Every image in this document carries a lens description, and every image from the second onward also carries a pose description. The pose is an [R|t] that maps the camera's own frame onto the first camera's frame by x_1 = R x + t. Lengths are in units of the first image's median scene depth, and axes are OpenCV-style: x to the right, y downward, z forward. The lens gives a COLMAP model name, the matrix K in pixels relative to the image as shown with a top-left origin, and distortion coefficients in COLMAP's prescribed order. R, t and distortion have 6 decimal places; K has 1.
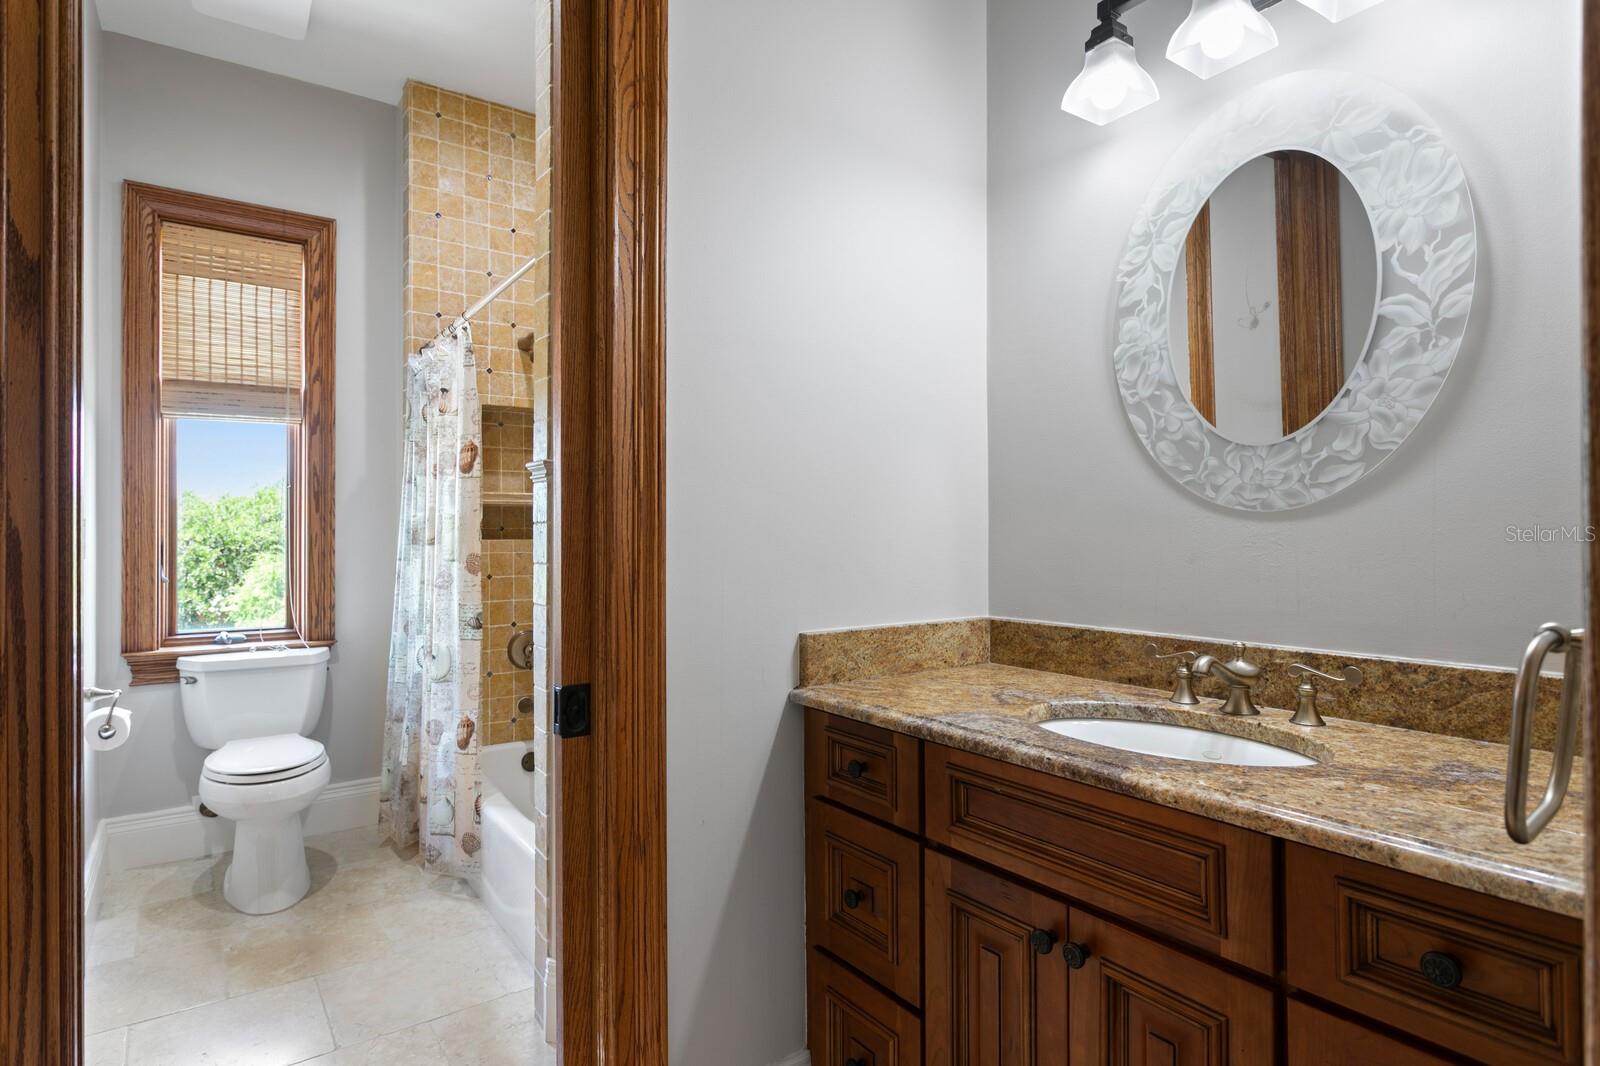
lens RADIAL K [[868.5, 0, 800.0], [0, 868.5, 533.0], [0, 0, 1]] dist [0.000576, 0.000003]
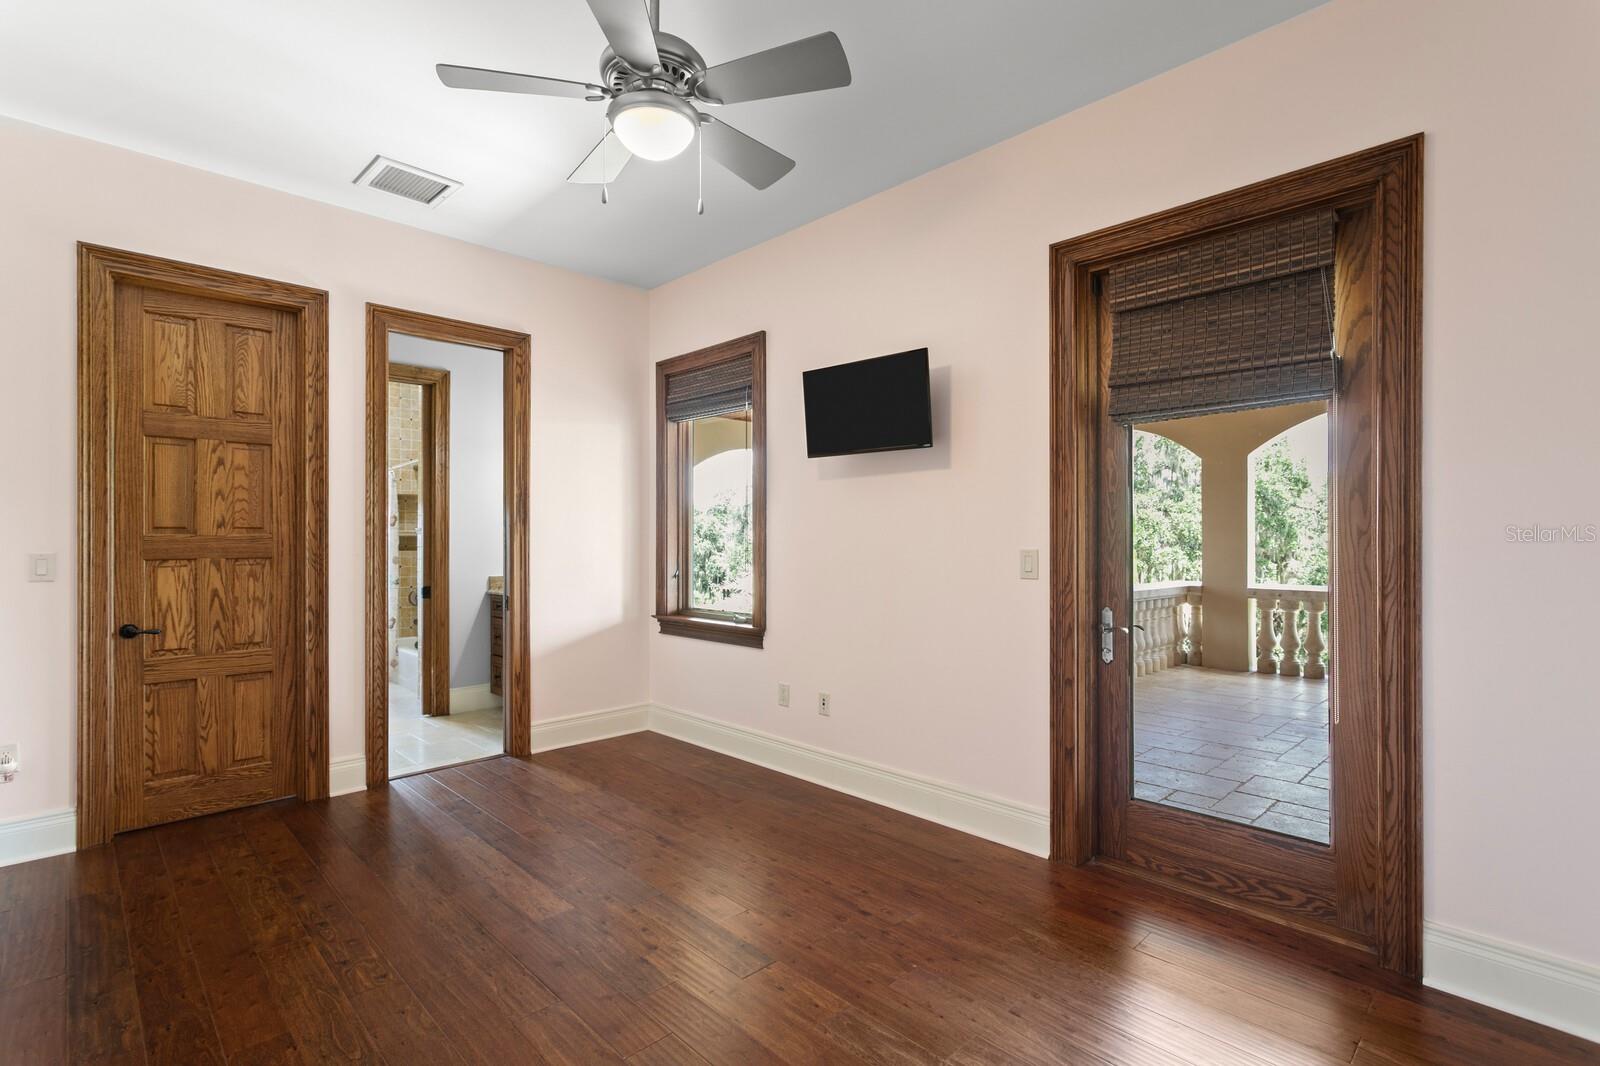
lens RADIAL K [[763.8, 0, 800.0], [0, 763.8, 533.0], [0, 0, 1]] dist [0.000285, 0.000131]
pose [[0.987487, 0.003633, 0.157657, 0.612618], [-0.003337, 0.999992, -0.002144, -0.055247], [-0.157663, 0.001591, 0.987492, -1.911094]]
